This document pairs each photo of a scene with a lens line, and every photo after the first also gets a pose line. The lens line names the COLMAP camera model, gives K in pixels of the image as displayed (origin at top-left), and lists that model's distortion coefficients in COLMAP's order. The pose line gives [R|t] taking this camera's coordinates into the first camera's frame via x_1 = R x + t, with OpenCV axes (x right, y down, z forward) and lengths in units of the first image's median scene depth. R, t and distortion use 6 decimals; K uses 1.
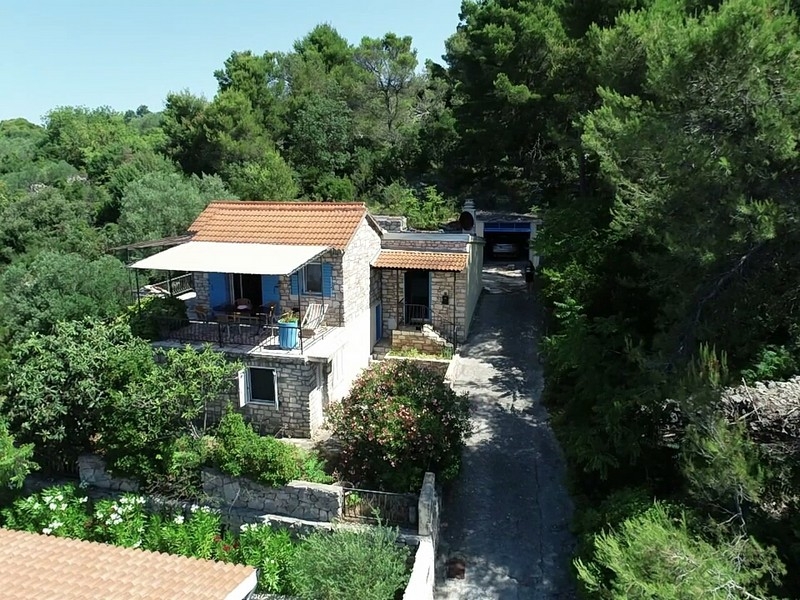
lens RADIAL K [[591.1, 0, 400.0], [0, 591.1, 300.0], [0, 0, 1]] dist [-0.007614, -0.001948]
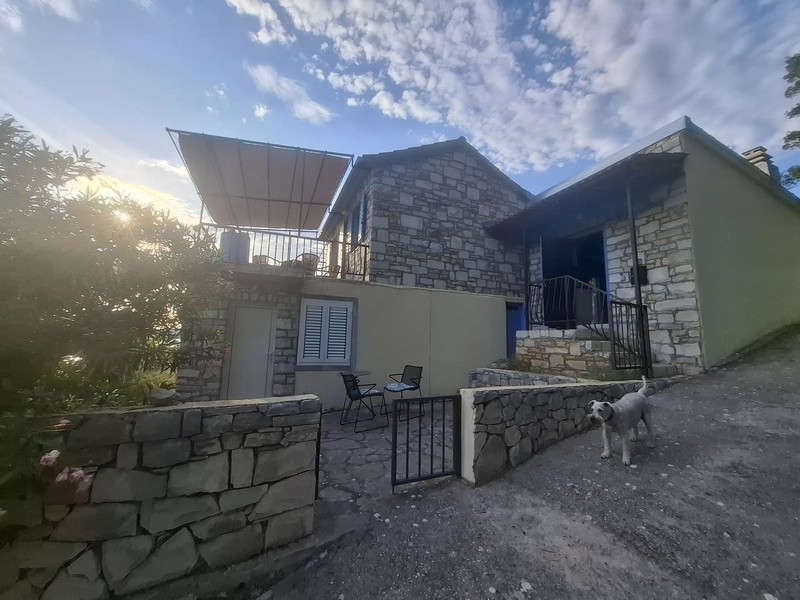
lens RADIAL K [[317.7, 0, 400.0], [0, 317.7, 300.0], [0, 0, 1]] dist [-0.000347, -0.000014]
pose [[0.594400, -0.092950, -0.798779, 0.266060], [-0.203582, 0.943548, -0.261289, 0.200403], [0.777973, 0.317927, 0.541922, 1.172947]]
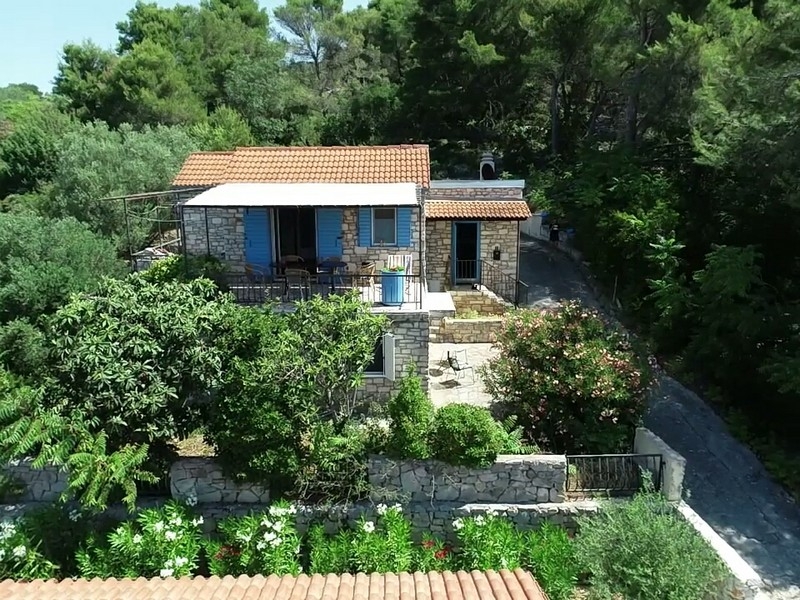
lens RADIAL K [[591.1, 0, 400.0], [0, 591.1, 300.0], [0, 0, 1]] dist [-0.007614, -0.001948]
pose [[0.970584, -0.054520, 0.234509, -0.453732], [0.054199, 0.998500, 0.007819, 0.085938], [-0.234584, 0.005121, 0.972082, 0.266812]]
